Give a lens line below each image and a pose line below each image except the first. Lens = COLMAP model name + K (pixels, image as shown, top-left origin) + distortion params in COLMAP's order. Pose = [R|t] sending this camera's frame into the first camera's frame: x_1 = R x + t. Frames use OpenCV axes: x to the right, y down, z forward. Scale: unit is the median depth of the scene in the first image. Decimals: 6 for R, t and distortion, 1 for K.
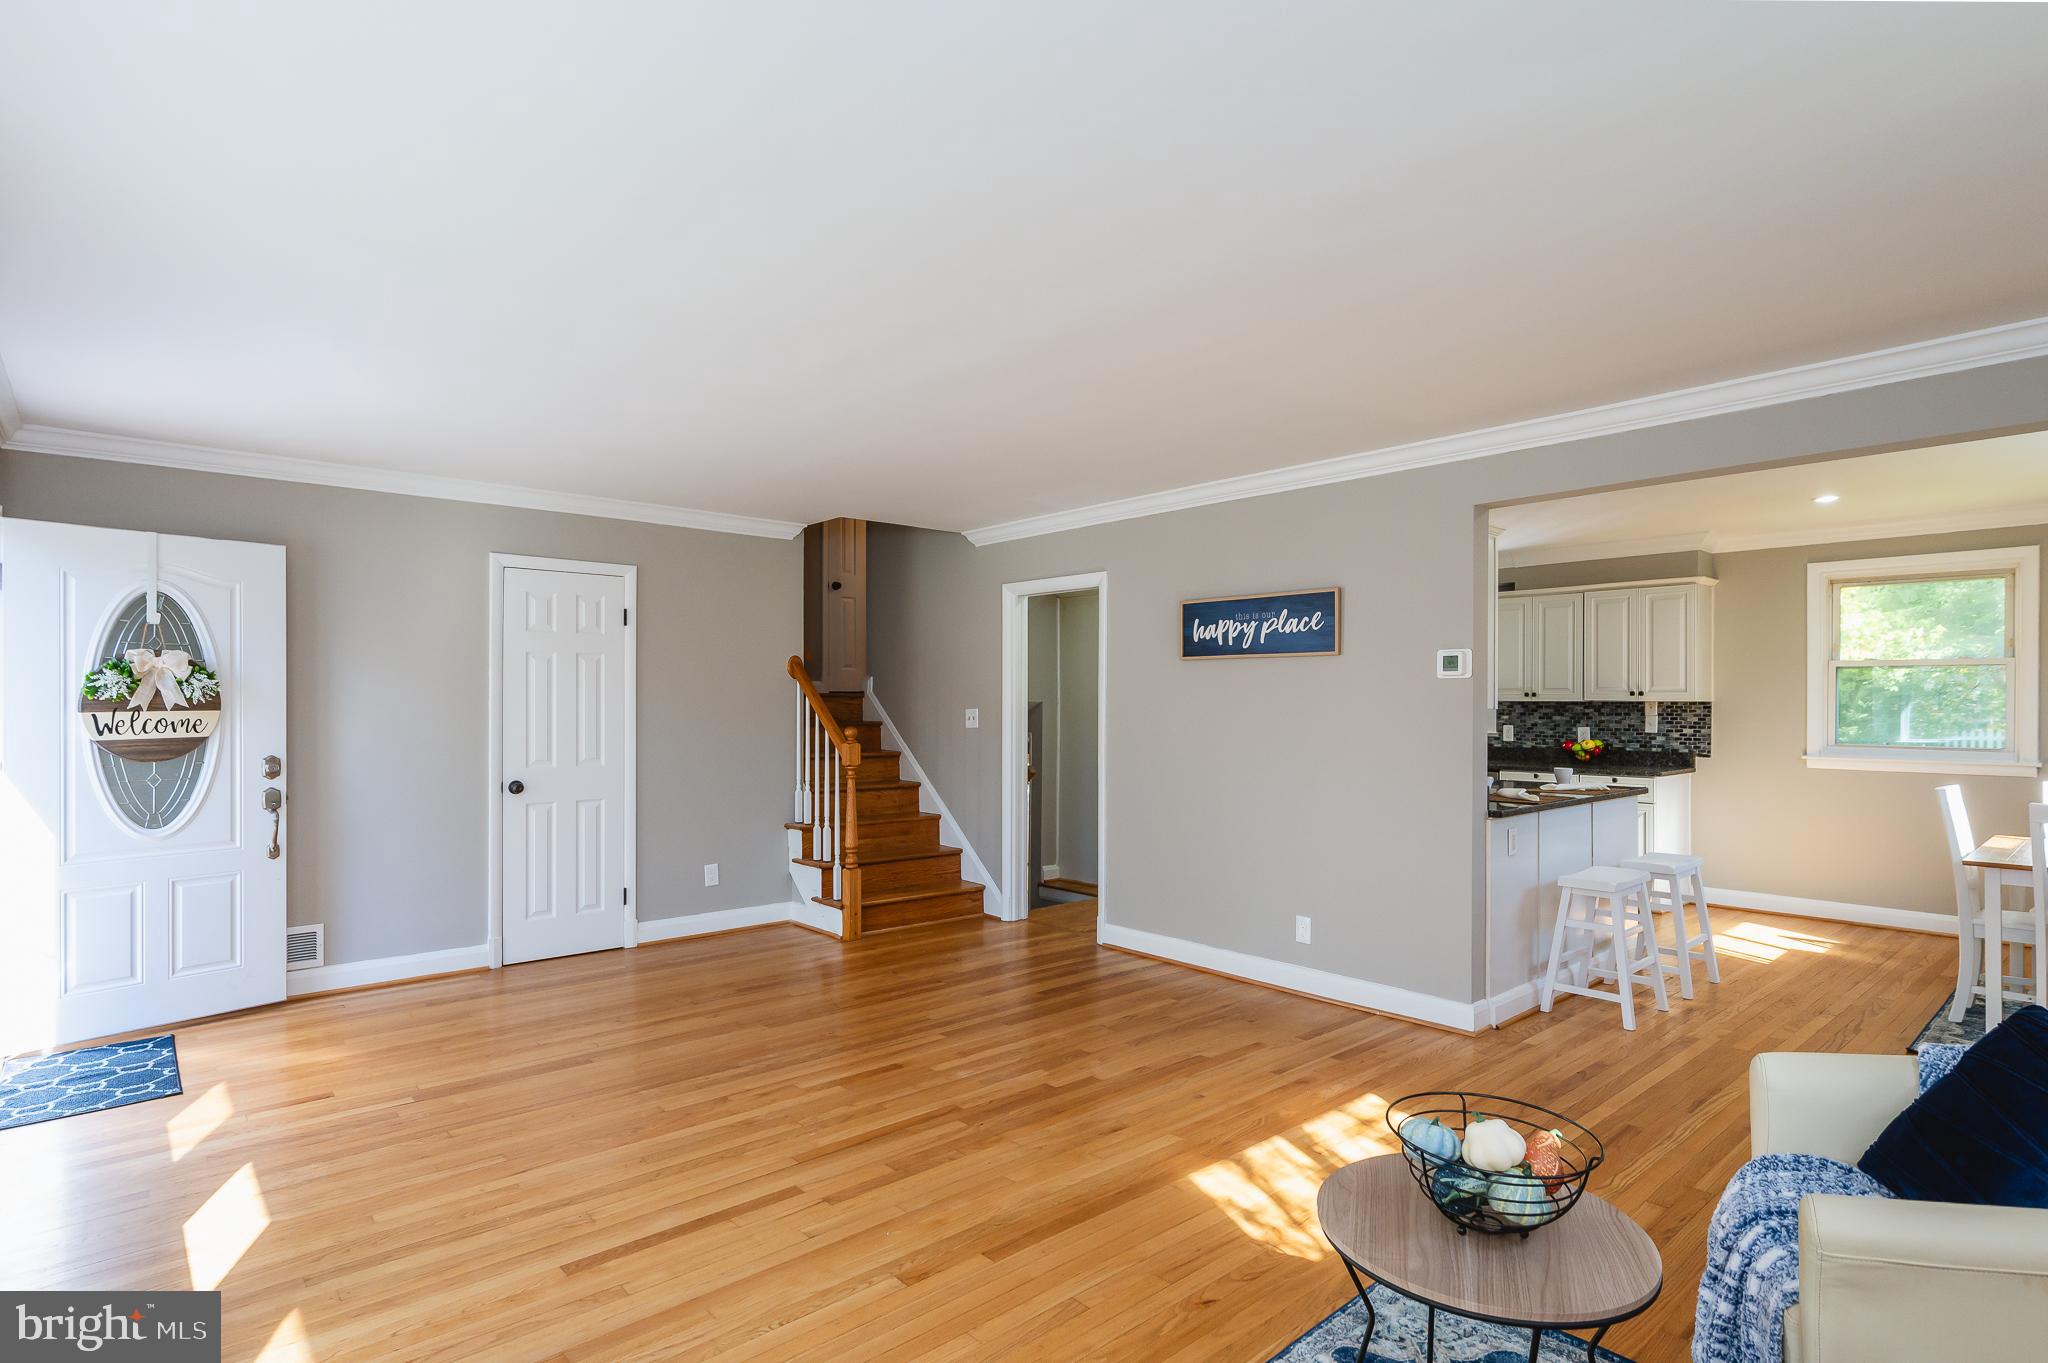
lens RADIAL K [[1034.7, 0, 1024.5], [0, 1034.7, 699.1], [0, 0, 1]] dist [0.002511, 0.000337]
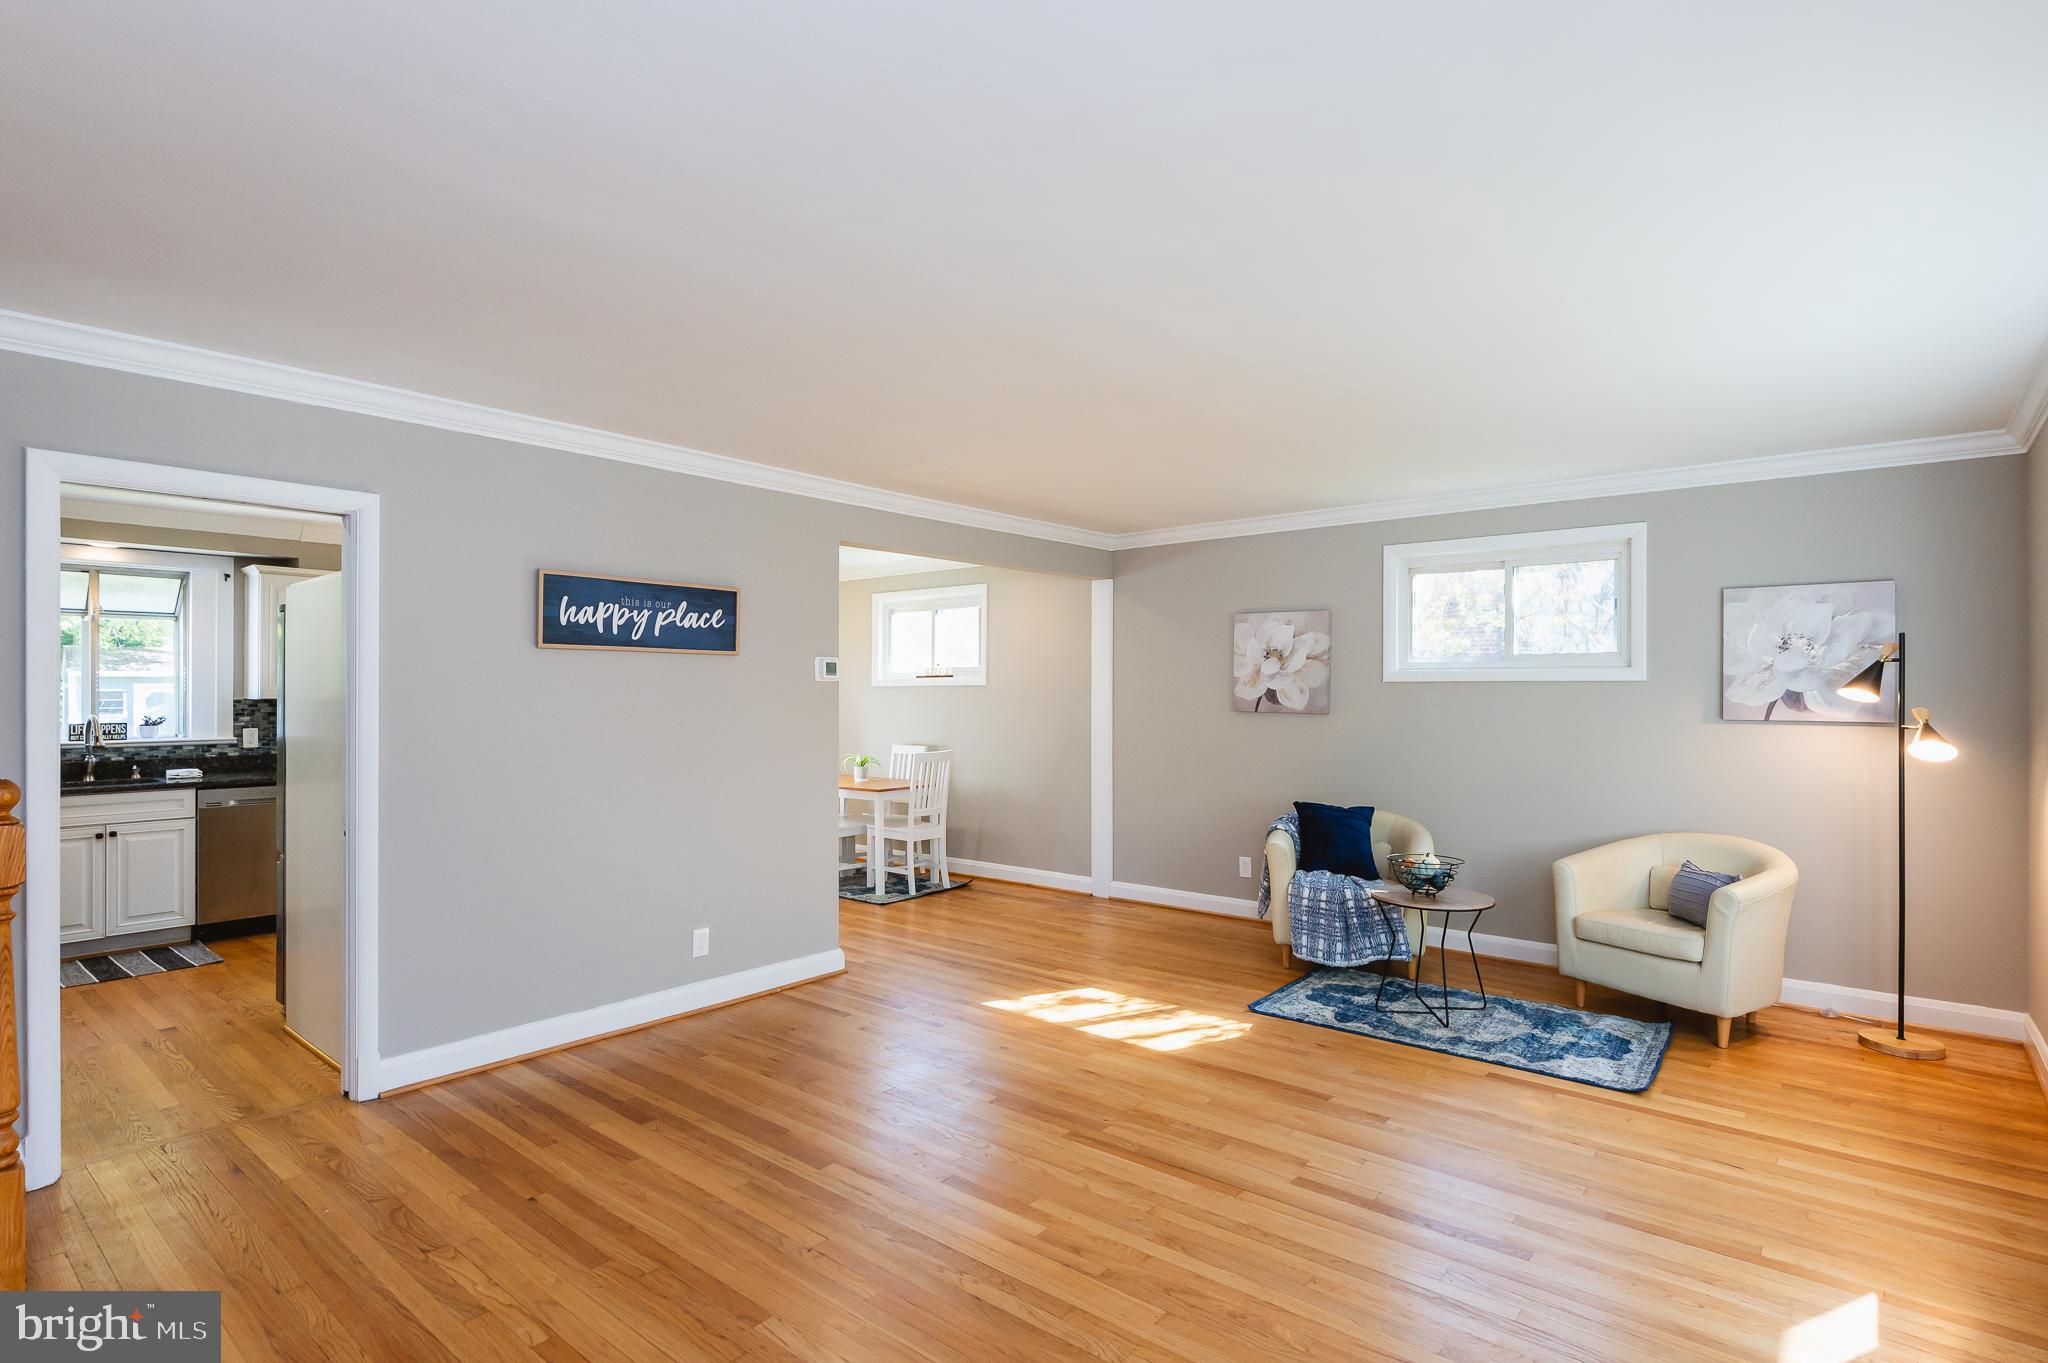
lens RADIAL K [[1034.7, 0, 1024.5], [0, 1034.7, 699.1], [0, 0, 1]] dist [0.002511, 0.000337]
pose [[-0.148867, -0.006515, 0.988836, -0.678650], [-0.000990, 0.999979, 0.006440, -0.006040], [-0.988857, -0.000020, -0.148871, 0.808149]]
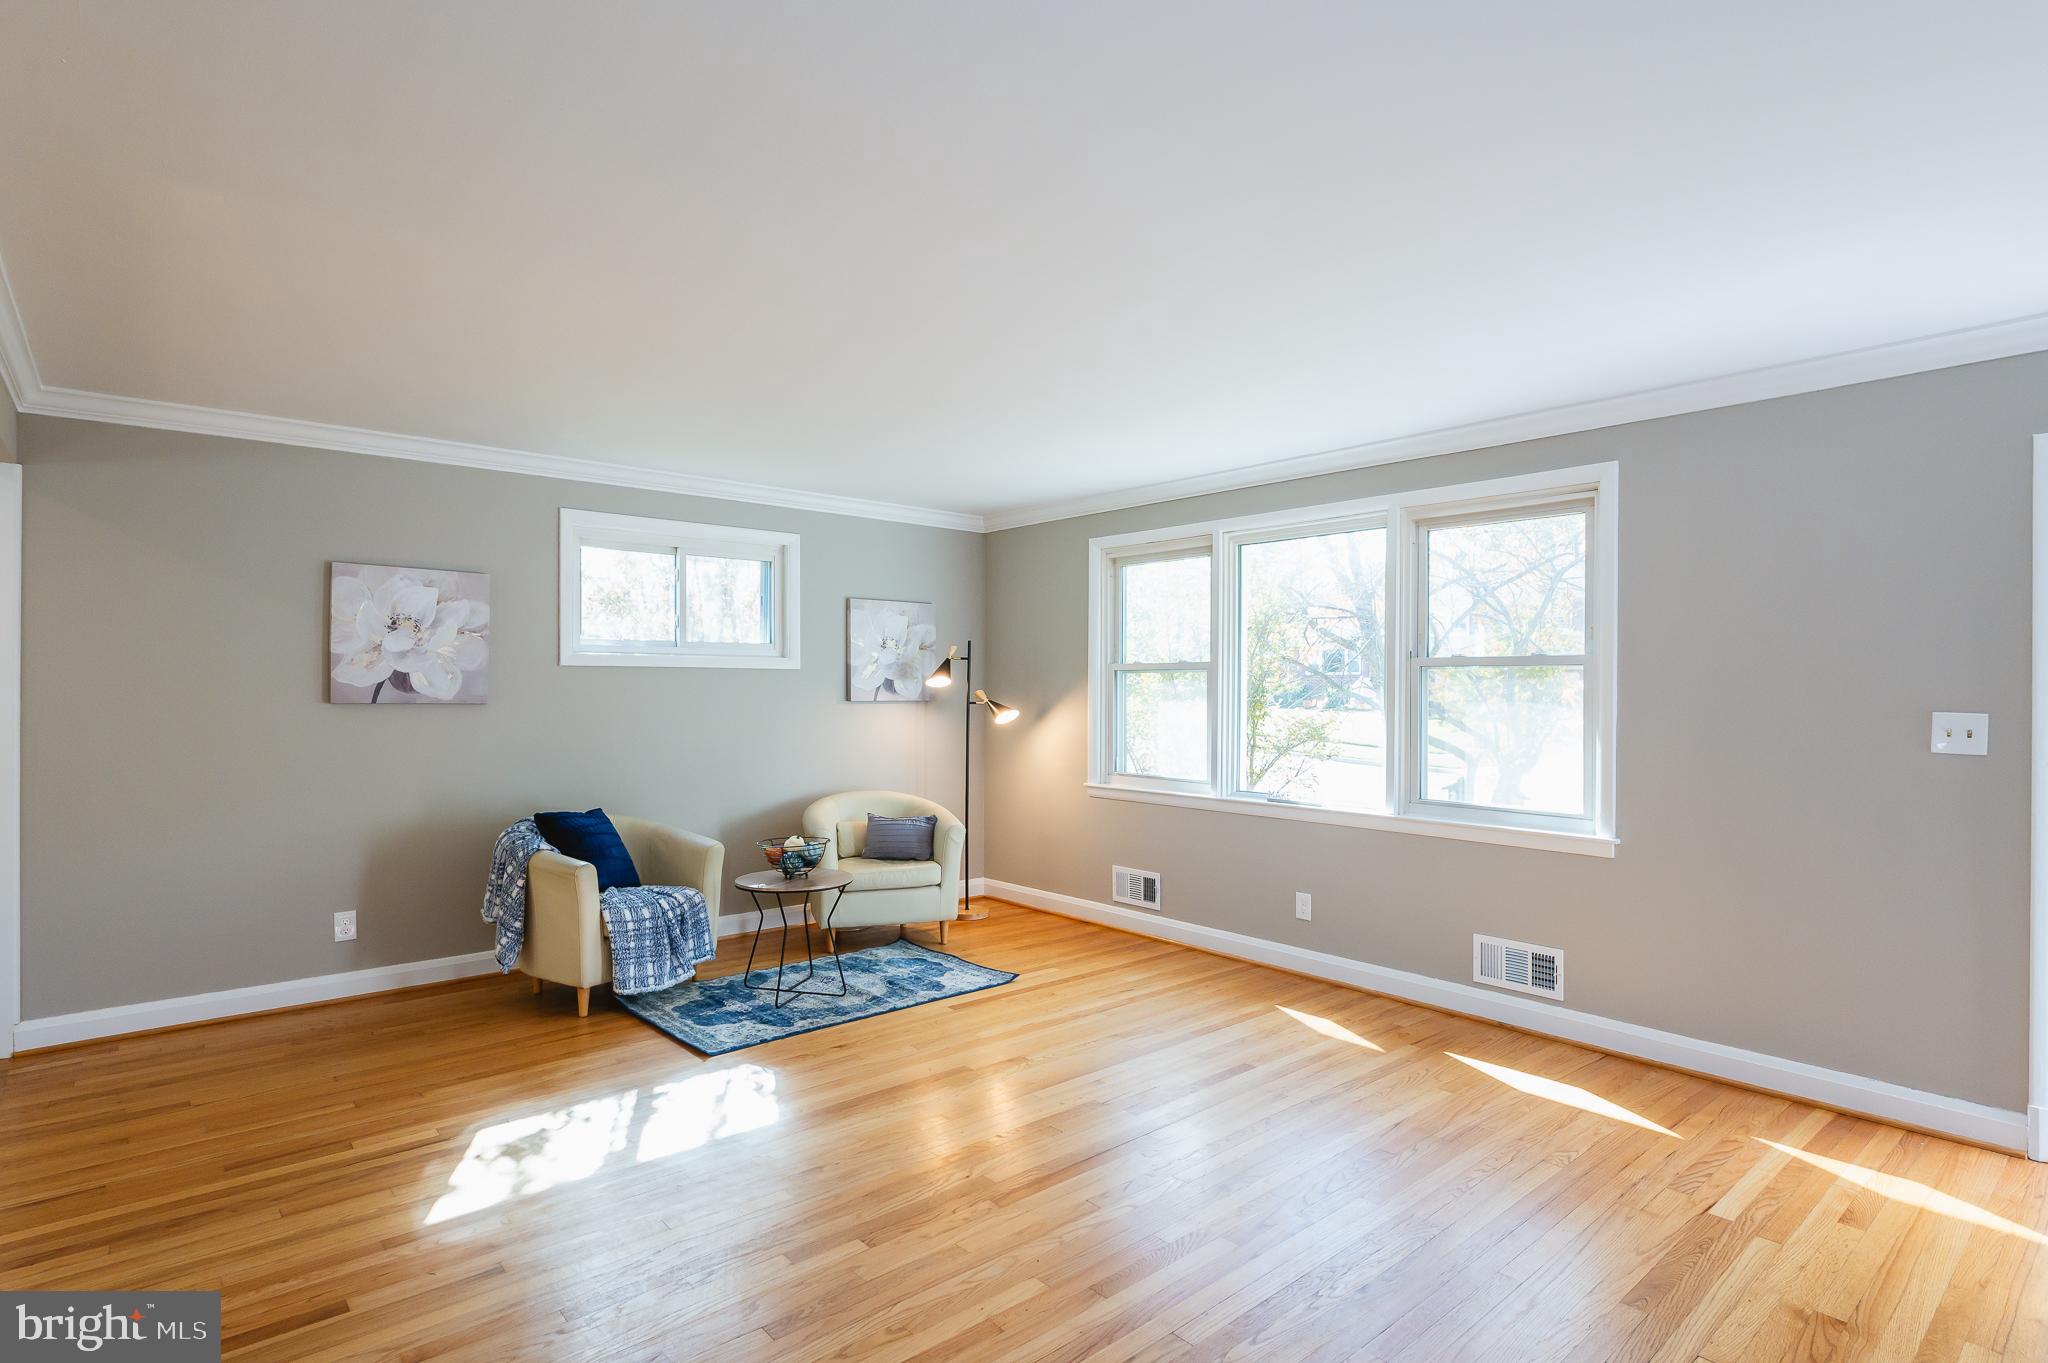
lens RADIAL K [[1049.5, 0, 1018.2], [0, 1049.5, 687.1], [0, 0, 1]] dist [0.000810, -0.000021]
pose [[-0.999973, -0.003466, 0.006520, -0.059101], [-0.003469, 0.999994, -0.000488, 0.001529], [-0.006519, -0.000511, -0.999979, 1.236778]]
